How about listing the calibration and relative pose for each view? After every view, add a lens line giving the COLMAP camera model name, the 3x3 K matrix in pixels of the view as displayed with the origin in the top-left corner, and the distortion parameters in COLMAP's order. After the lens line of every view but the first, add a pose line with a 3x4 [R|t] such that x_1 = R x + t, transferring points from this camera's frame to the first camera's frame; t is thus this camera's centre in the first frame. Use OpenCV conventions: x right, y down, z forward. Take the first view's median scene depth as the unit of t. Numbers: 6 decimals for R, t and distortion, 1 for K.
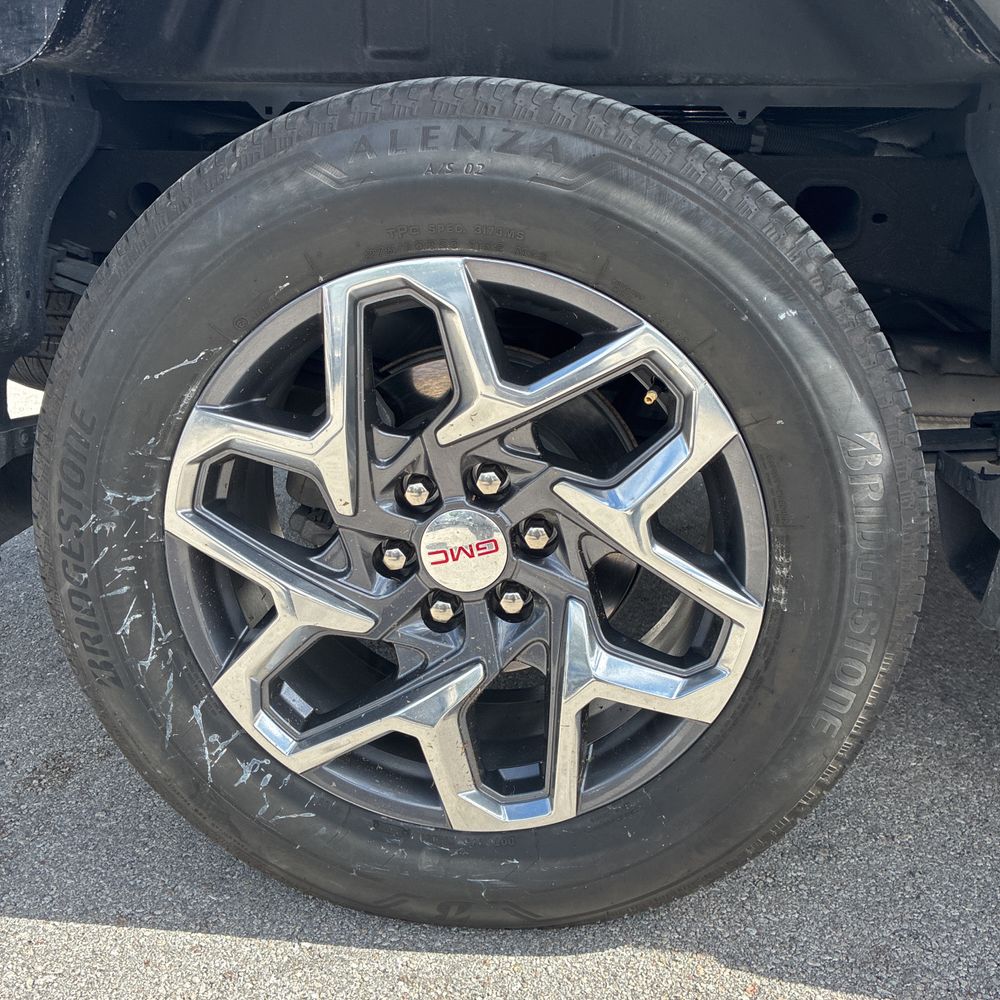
lens RADIAL K [[997.6, 0, 496.1], [0, 997.6, 496.0], [0, 0, 1]] dist [0.045731, -0.034351]
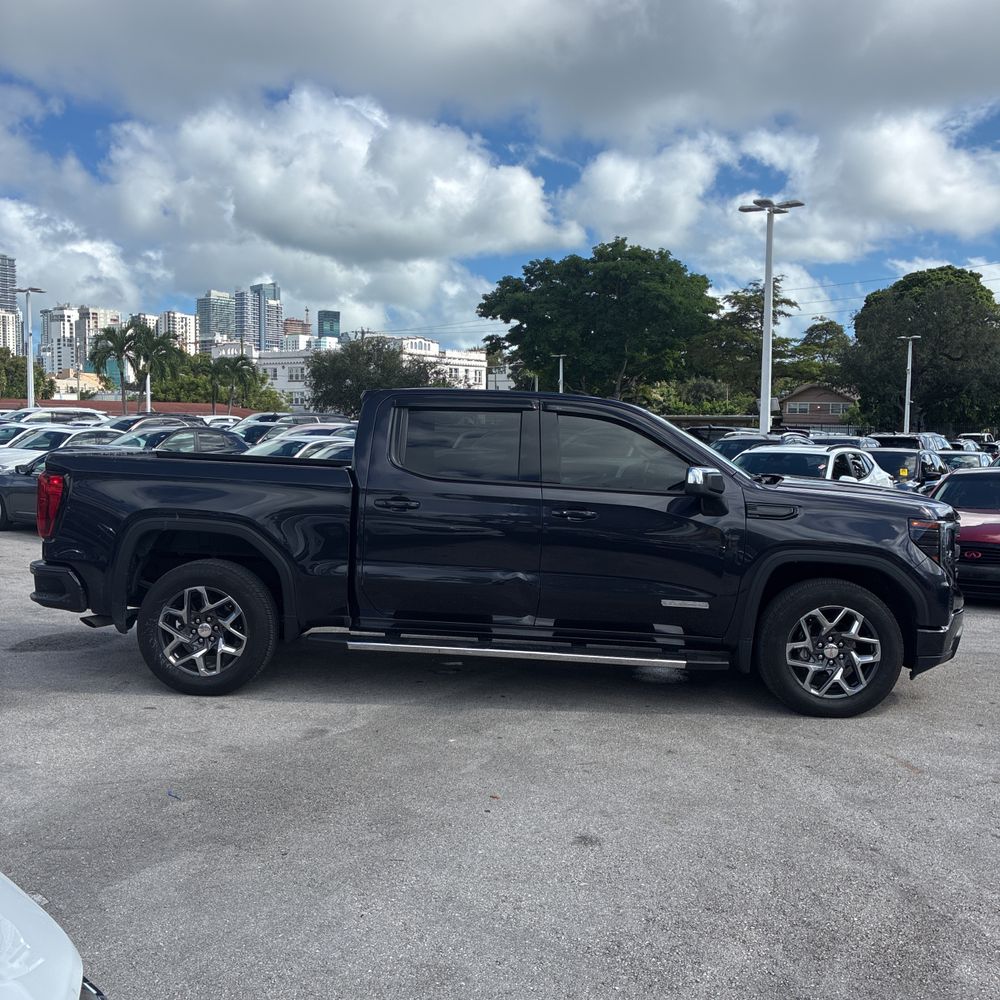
lens RADIAL K [[1003.1, 0, 481.9], [0, 1003.1, 499.2], [0, 0, 1]] dist [0.043839, -0.042706]
pose [[0.998240, 0.026720, 0.052950, 1.419730], [-0.014268, 0.974739, -0.222892, 0.674691], [-0.057568, 0.221744, 0.973404, -5.740014]]
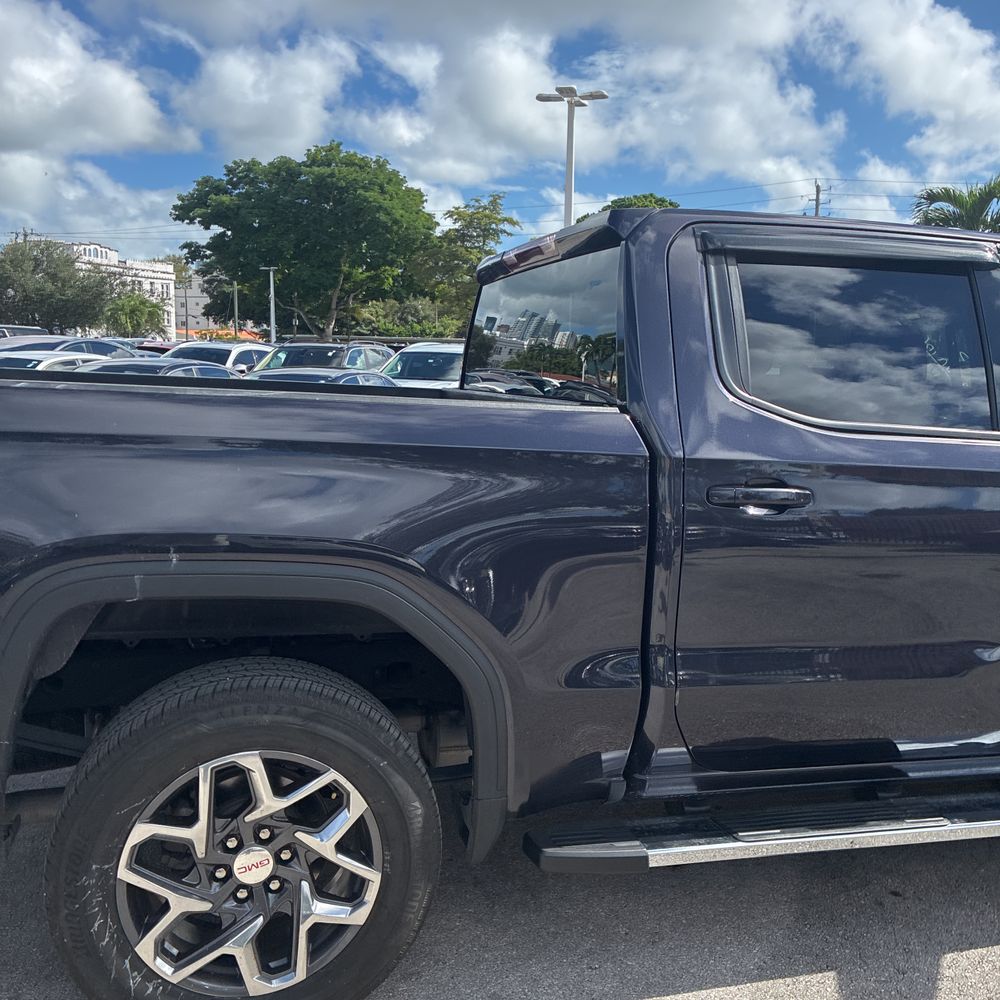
lens RADIAL K [[997.6, 0, 496.1], [0, 997.6, 496.0], [0, 0, 1]] dist [0.045731, -0.034351]
pose [[0.928521, -0.017061, 0.370888, -0.367525], [0.074464, 0.987204, -0.141010, -0.427536], [-0.363736, 0.158548, 0.917910, -1.500254]]
